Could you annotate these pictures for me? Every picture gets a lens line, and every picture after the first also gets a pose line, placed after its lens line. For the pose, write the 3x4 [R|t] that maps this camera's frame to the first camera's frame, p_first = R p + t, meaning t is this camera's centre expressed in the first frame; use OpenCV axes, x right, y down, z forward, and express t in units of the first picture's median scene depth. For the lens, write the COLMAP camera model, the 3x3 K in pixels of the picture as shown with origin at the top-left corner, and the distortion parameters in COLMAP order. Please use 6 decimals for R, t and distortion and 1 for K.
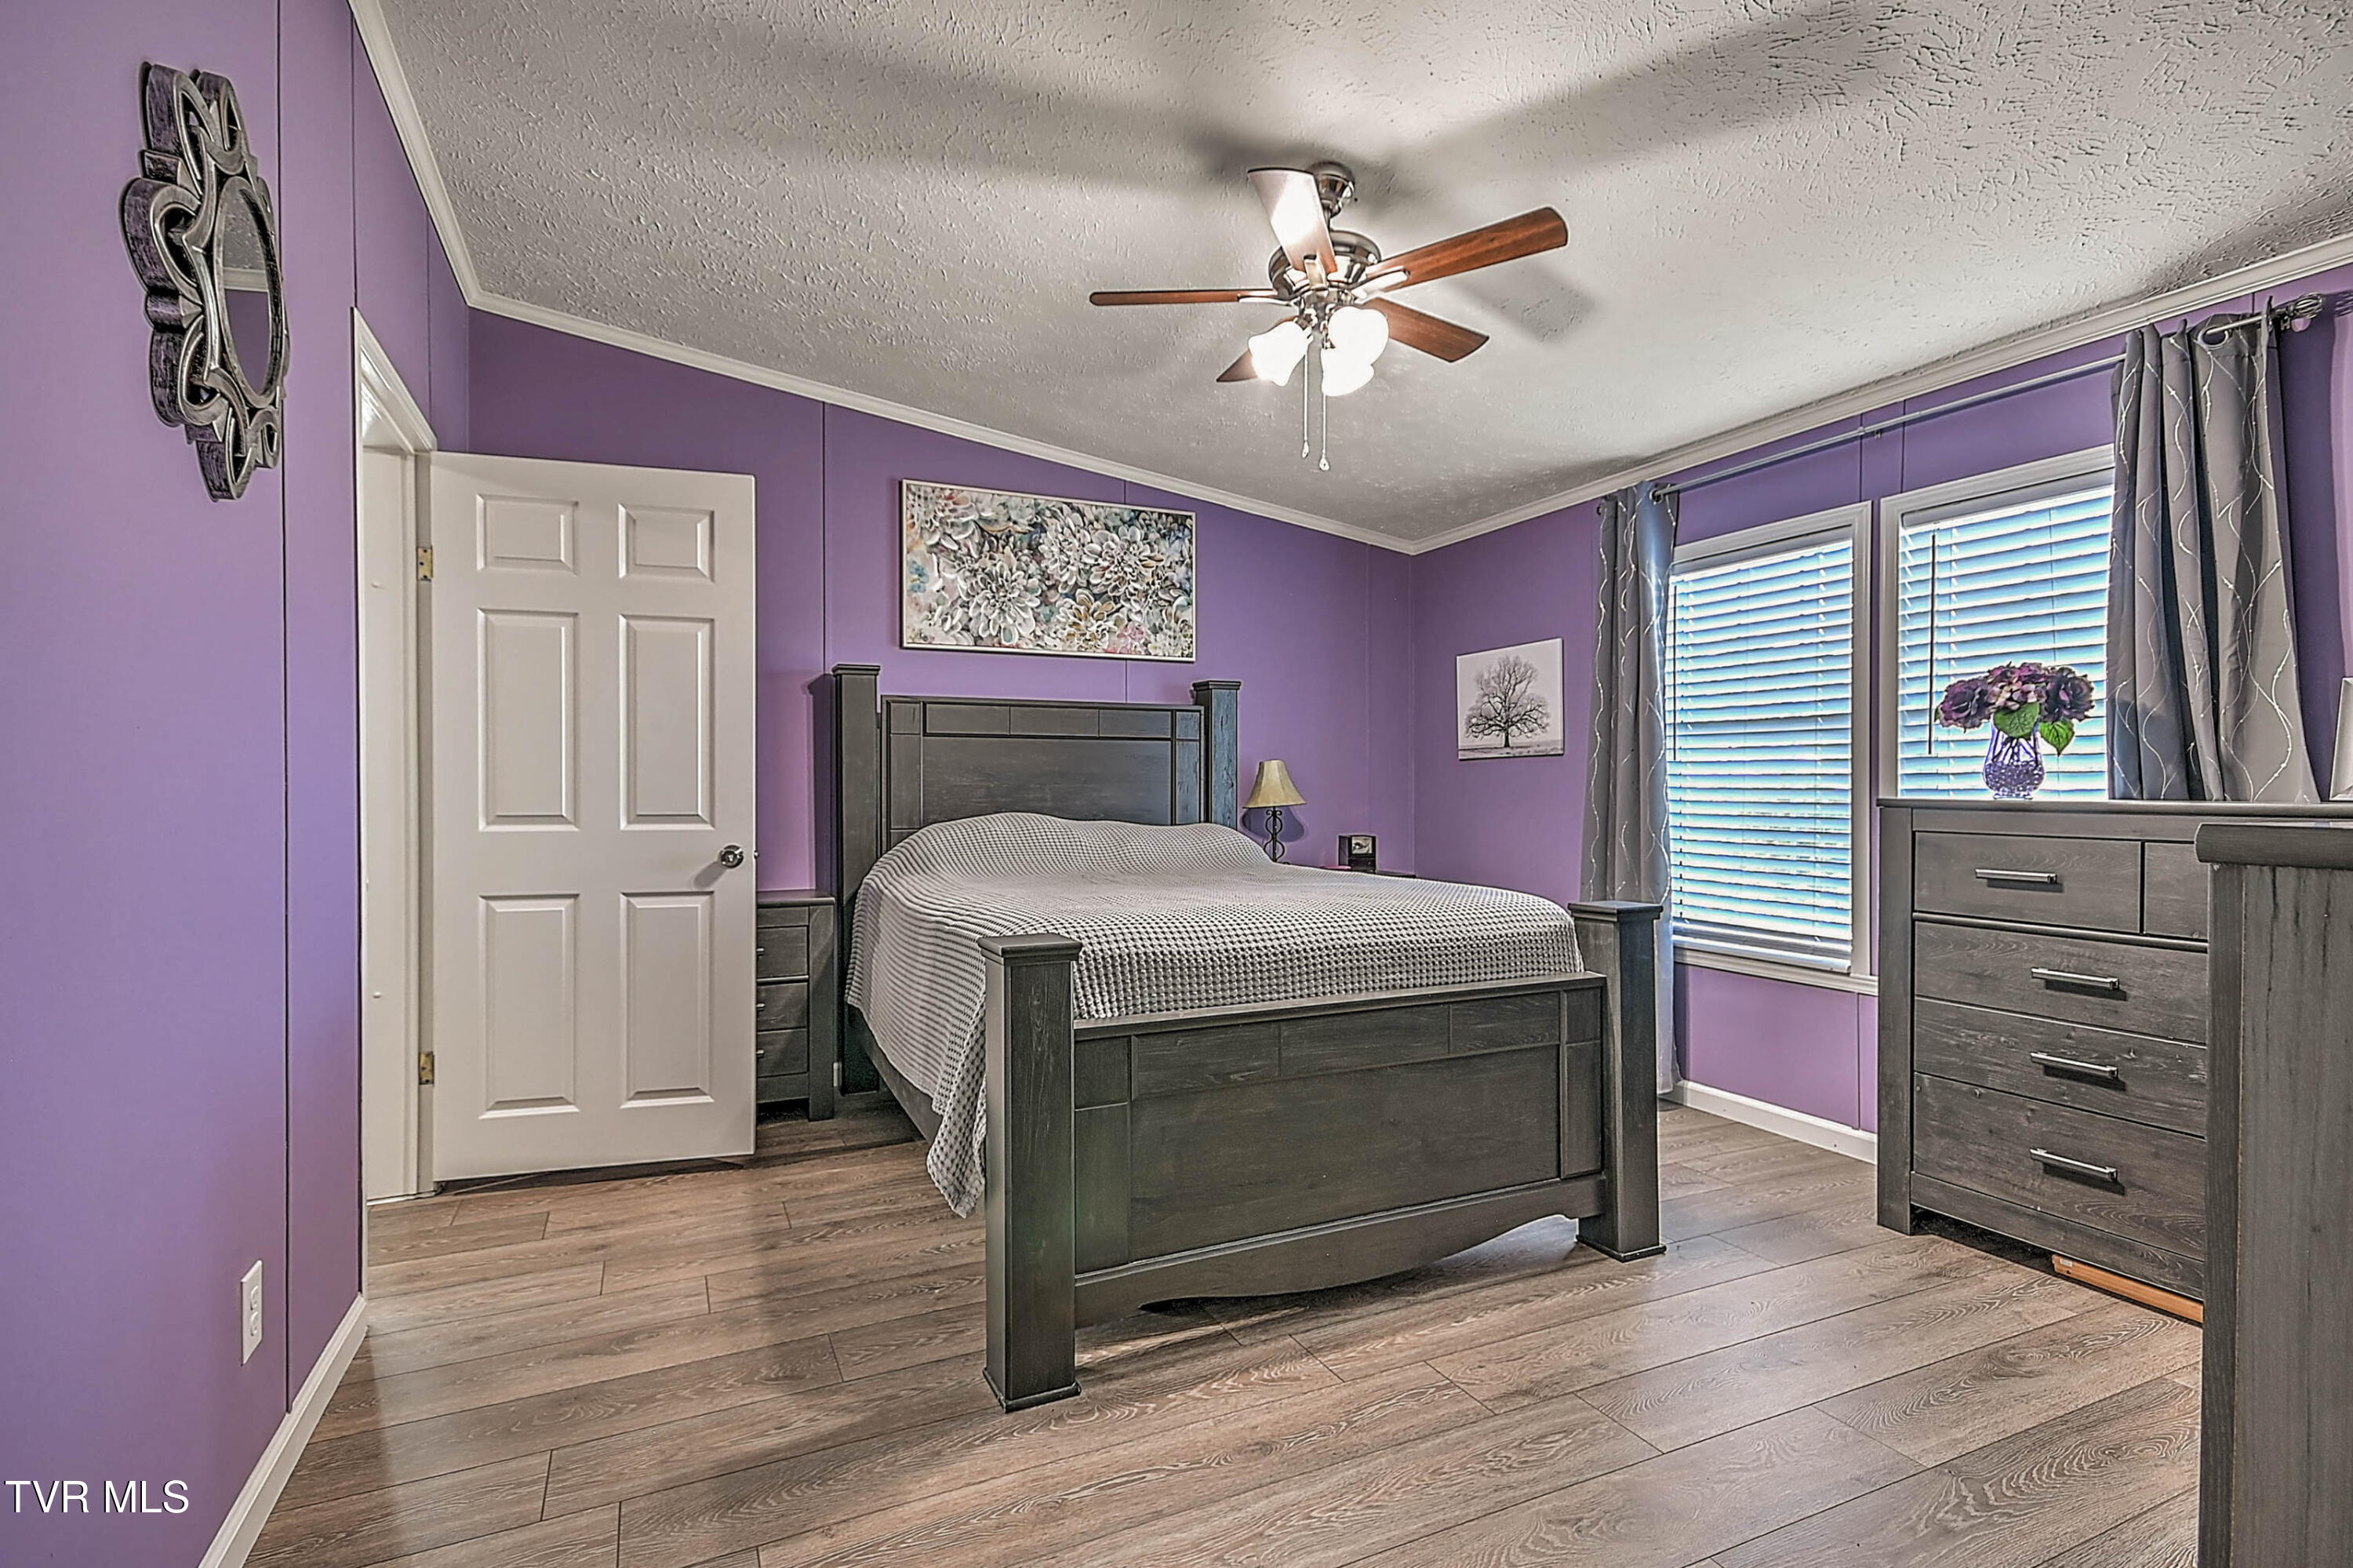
lens RADIAL K [[1094.4, 0, 1199.4], [0, 1094.4, 787.1], [0, 0, 1]] dist [0.013533, -0.002458]
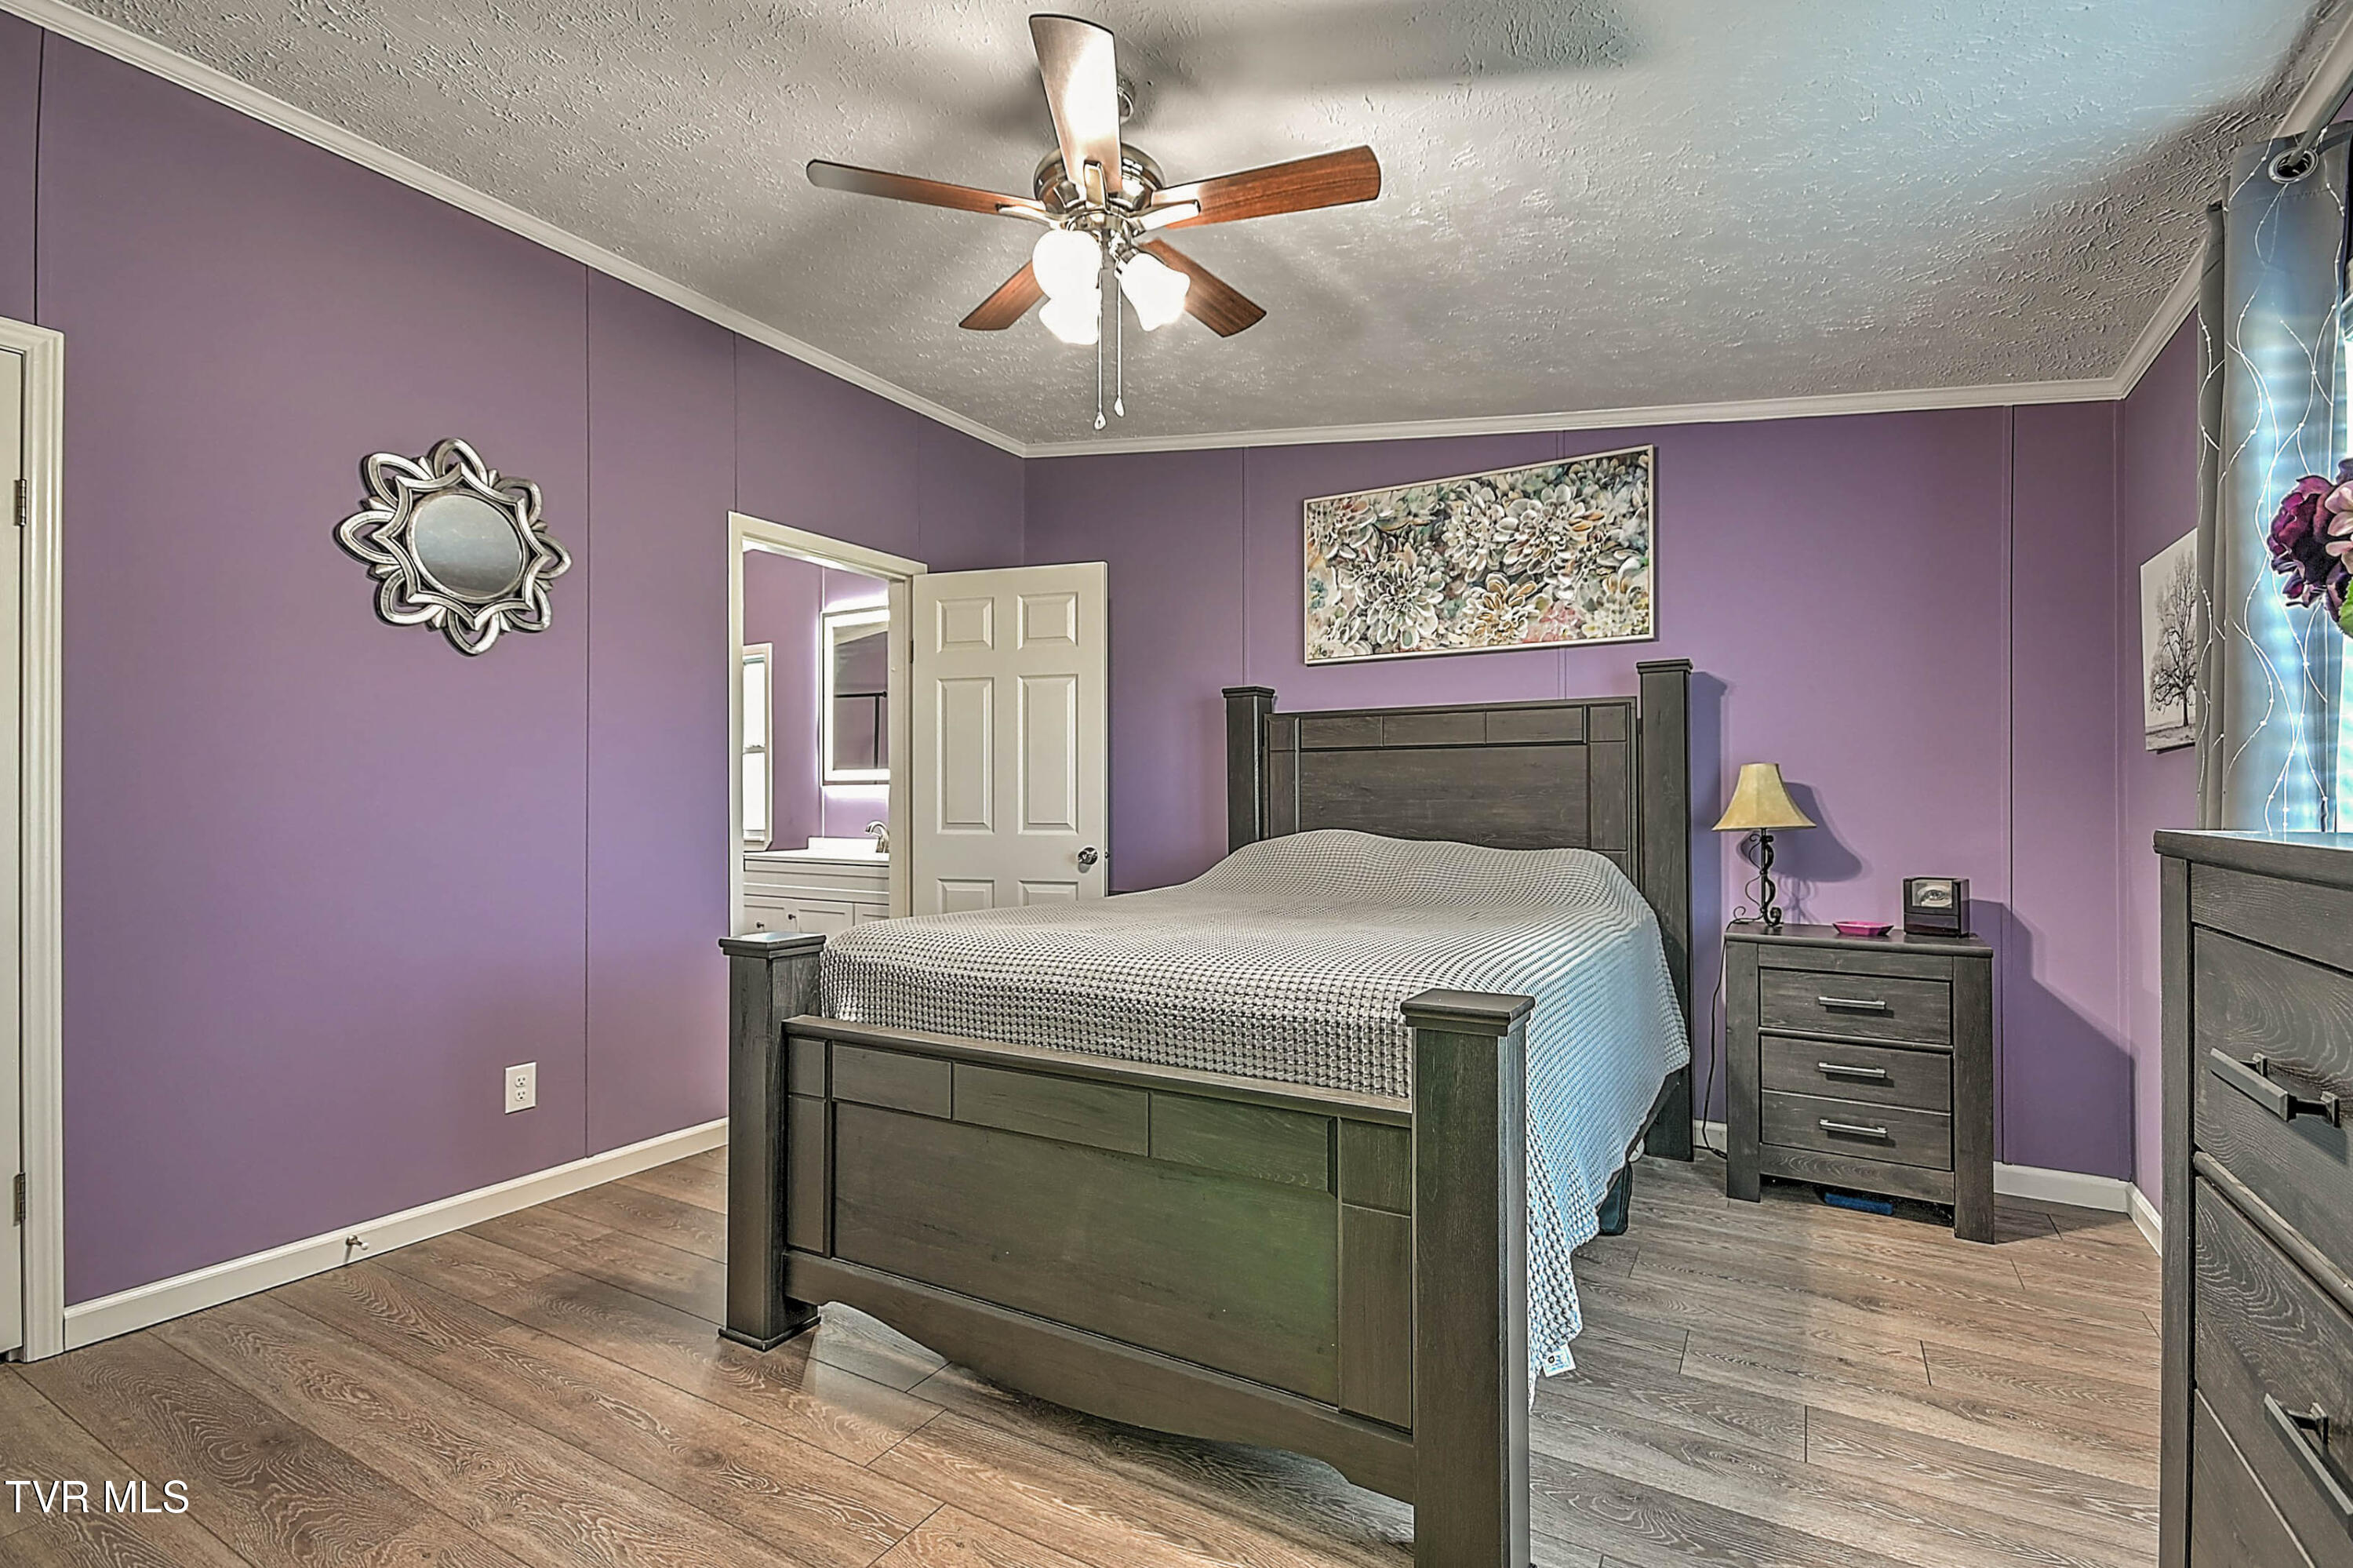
lens RADIAL K [[1071.9, 0, 1196.5], [0, 1071.9, 796.0], [0, 0, 1]] dist [0.013380, -0.001946]
pose [[0.572151, -0.004641, -0.820135, 0.464801], [0.000331, 0.999985, -0.005428, -0.000098], [0.820148, 0.002834, 0.572145, 0.330362]]
